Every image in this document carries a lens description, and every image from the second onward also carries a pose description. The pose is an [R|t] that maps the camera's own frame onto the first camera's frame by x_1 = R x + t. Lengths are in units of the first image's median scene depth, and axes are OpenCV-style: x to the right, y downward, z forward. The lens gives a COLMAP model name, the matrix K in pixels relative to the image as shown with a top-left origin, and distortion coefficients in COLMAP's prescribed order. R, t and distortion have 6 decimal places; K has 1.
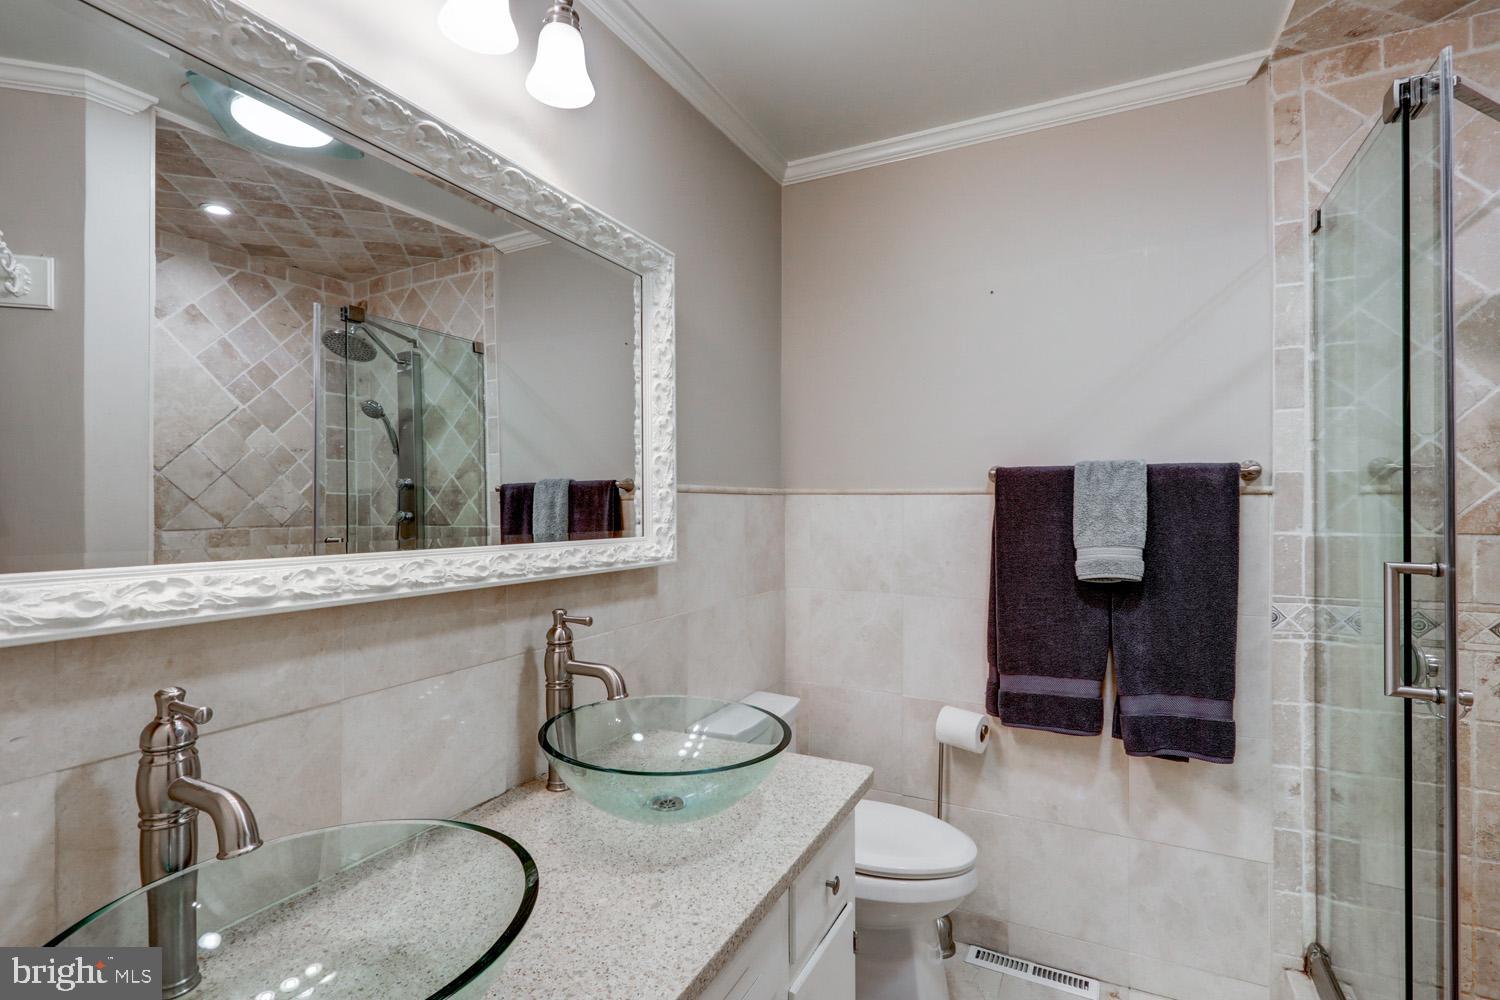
lens RADIAL K [[713.8, 0, 751.6], [0, 713.8, 499.5], [0, 0, 1]] dist [0.000040, 0.001615]
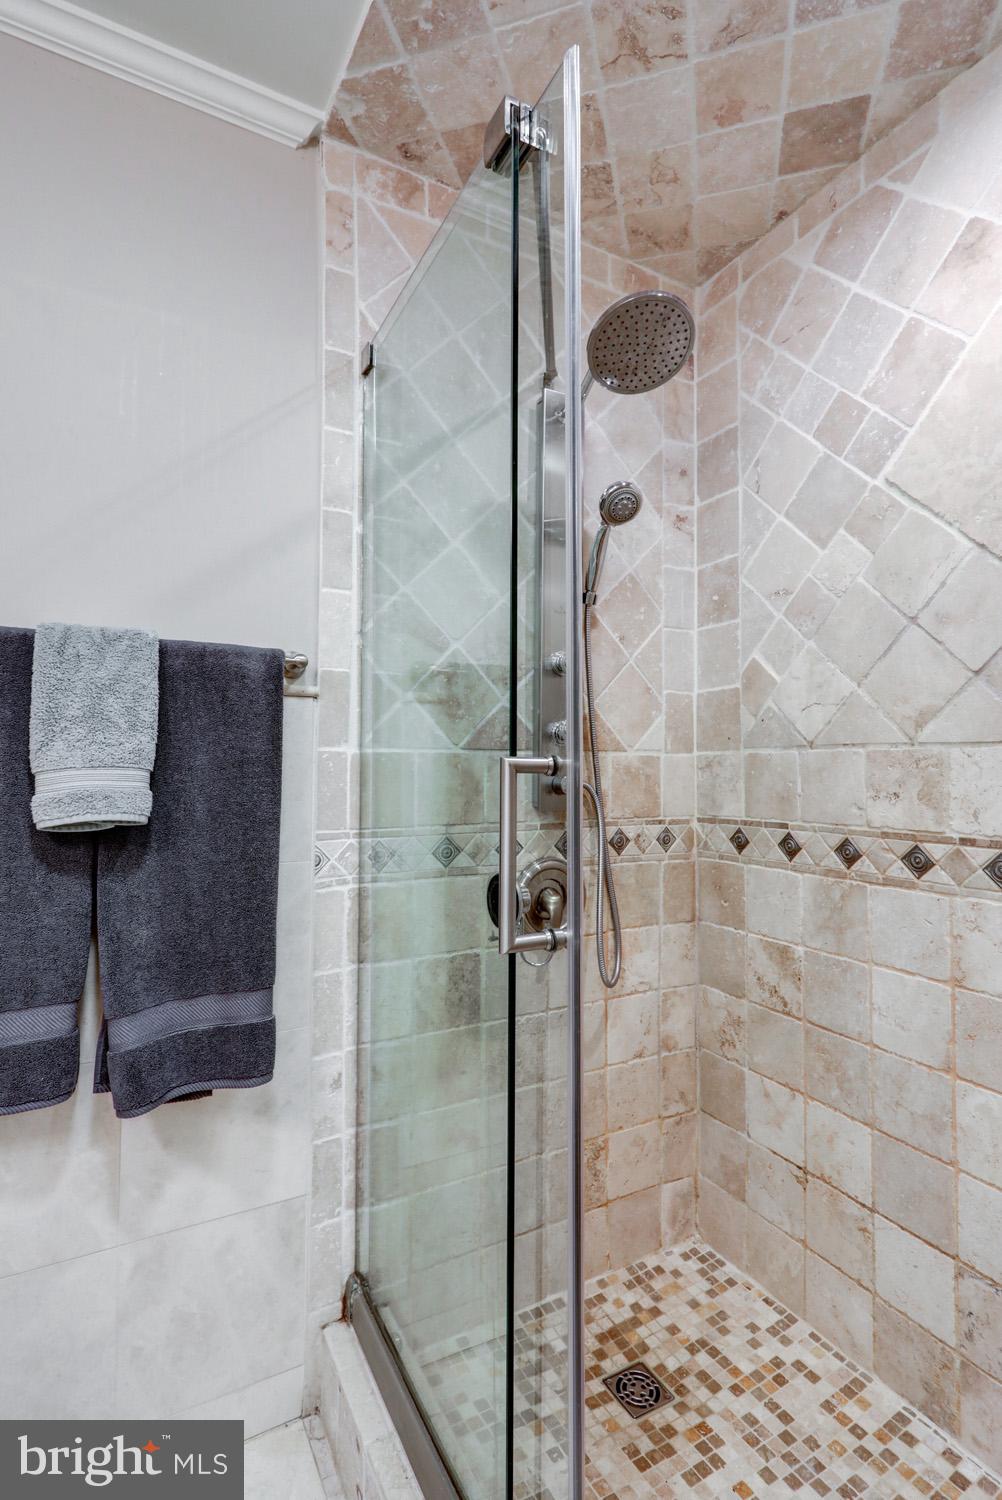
lens RADIAL K [[713.8, 0, 494.2], [0, 713.8, 752.7], [0, 0, 1]] dist [0.000040, 0.001615]
pose [[0.570568, 0.022921, 0.820930, 0.217068], [-0.007921, 0.999718, -0.022408, 0.066525], [-0.821212, 0.006282, 0.570589, 0.416769]]
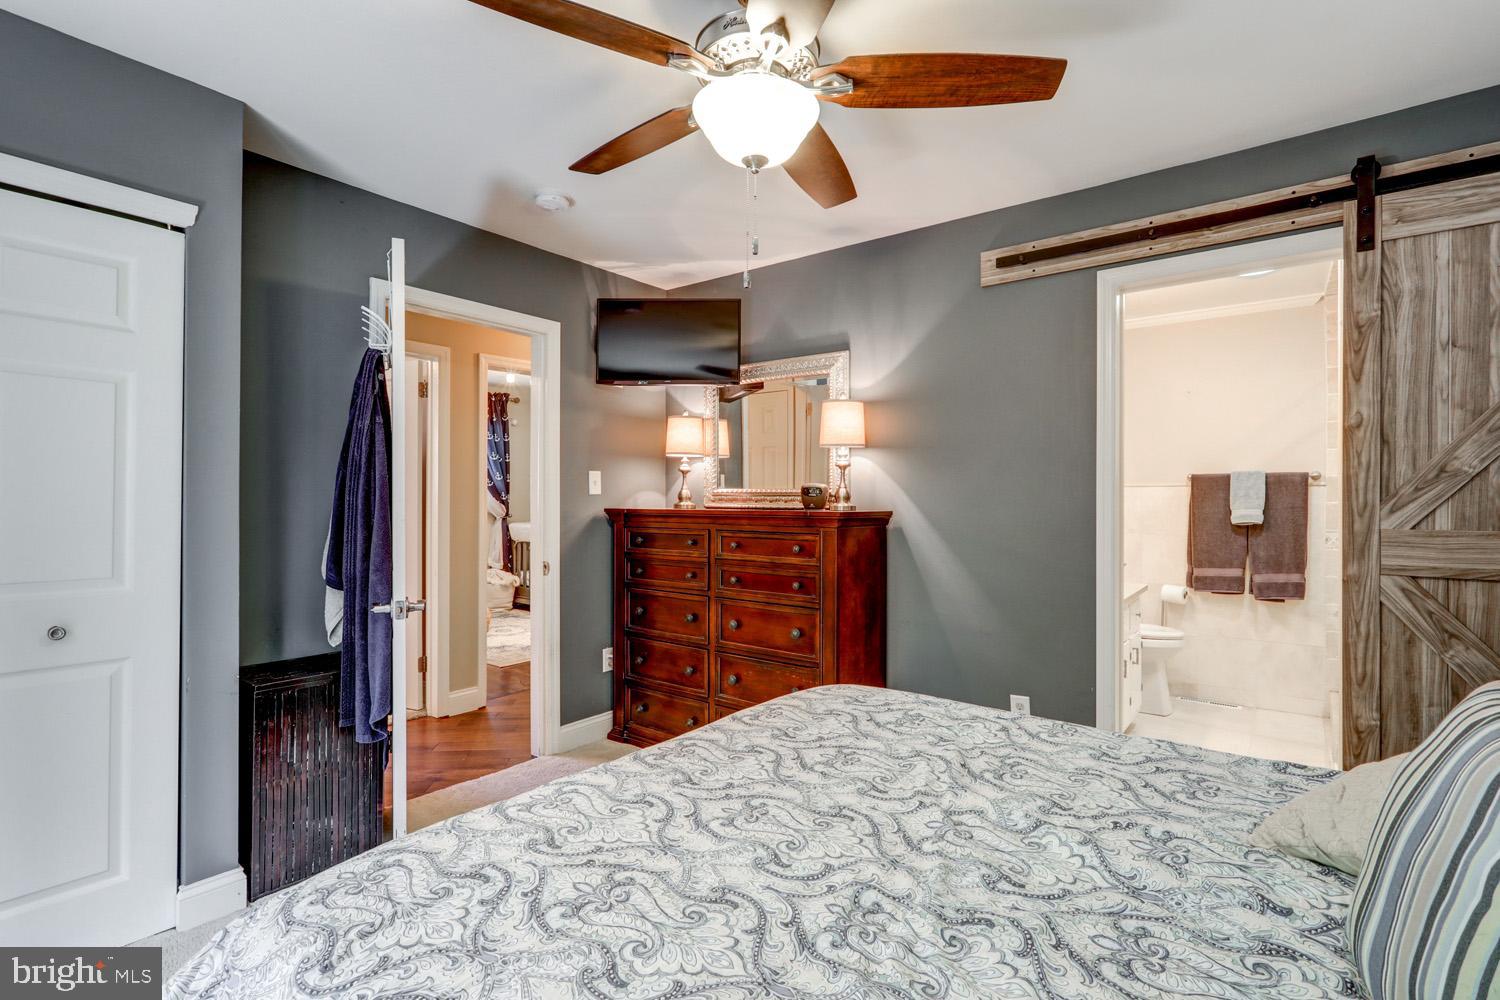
lens RADIAL K [[713.8, 0, 753.3], [0, 713.8, 500.7], [0, 0, 1]] dist [0.000040, 0.001615]
pose [[0.981374, 0.000036, -0.192107, -0.634183], [0.000538, 0.999996, 0.002936, 0.033462], [0.192106, -0.002985, 0.981370, -1.606713]]
